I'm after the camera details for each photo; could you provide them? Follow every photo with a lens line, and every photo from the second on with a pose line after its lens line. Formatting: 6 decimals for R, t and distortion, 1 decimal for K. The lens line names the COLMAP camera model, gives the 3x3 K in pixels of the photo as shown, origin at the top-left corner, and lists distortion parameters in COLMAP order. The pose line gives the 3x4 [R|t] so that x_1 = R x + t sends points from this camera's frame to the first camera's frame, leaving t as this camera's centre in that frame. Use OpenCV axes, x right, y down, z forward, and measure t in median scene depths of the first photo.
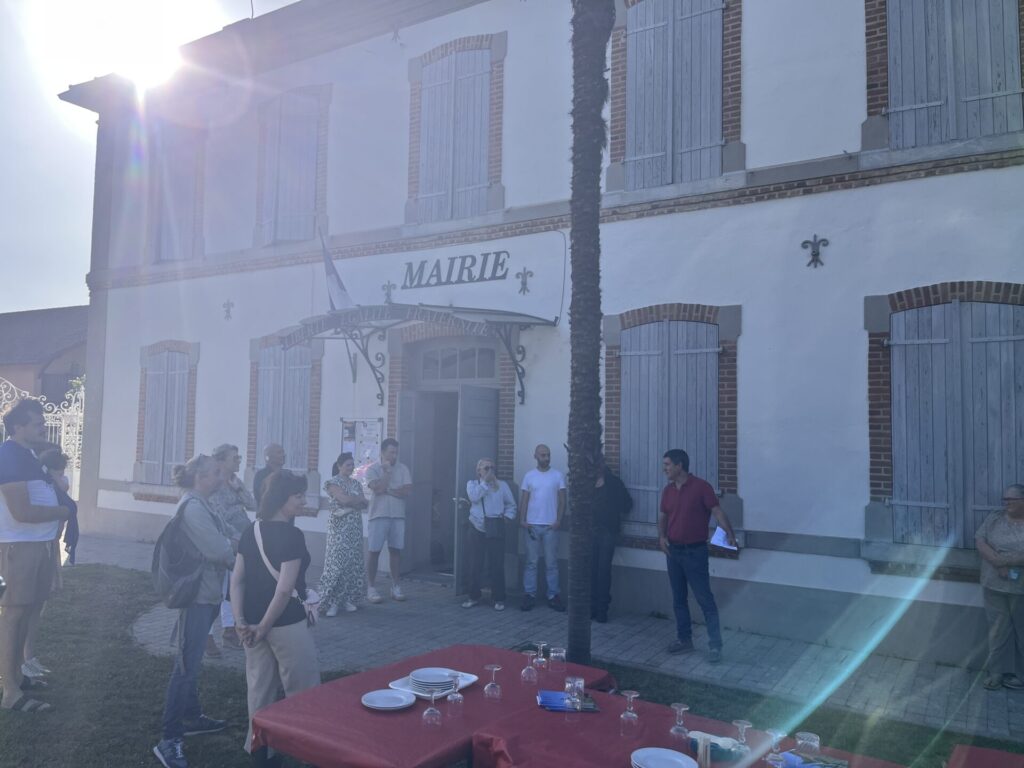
lens RADIAL K [[769.0, 0, 509.6], [0, 769.0, 386.9], [0, 0, 1]] dist [0.068869, -0.092953]
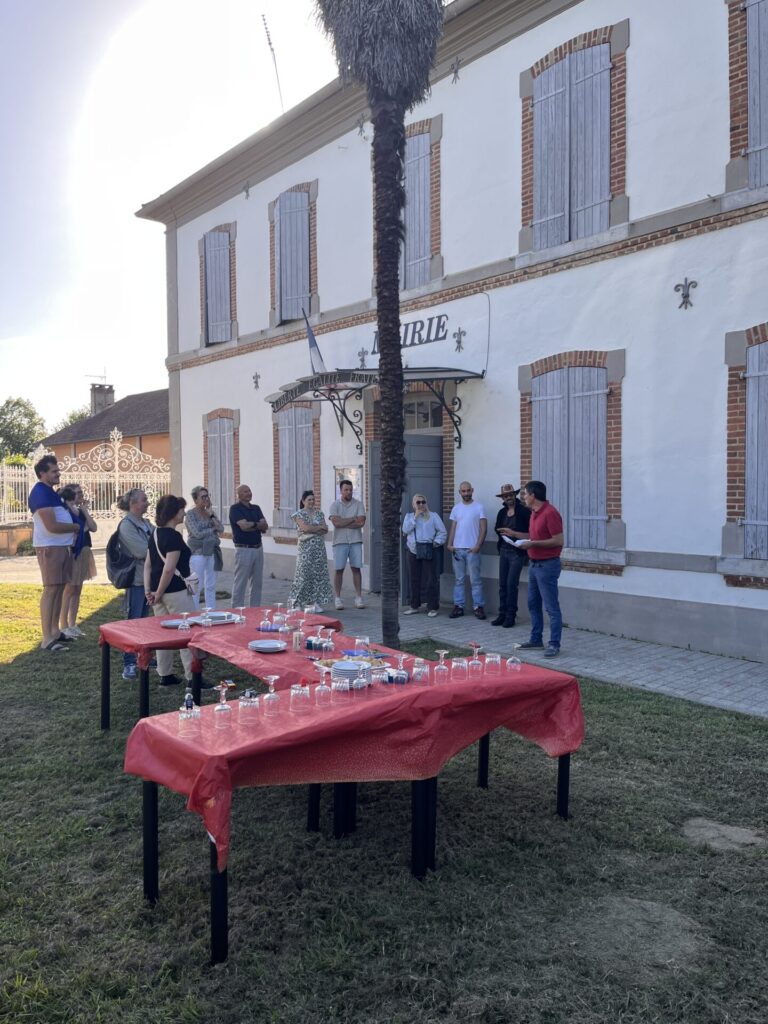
lens RADIAL K [[769.0, 0, 388.2], [0, 769.0, 511.0], [0, 0, 1]] dist [0.068869, -0.092953]
pose [[0.951683, -0.015453, -0.306694, 0.302476], [0.043701, 0.995383, 0.085453, 0.014558], [0.303958, -0.094727, 0.947964, -0.164578]]
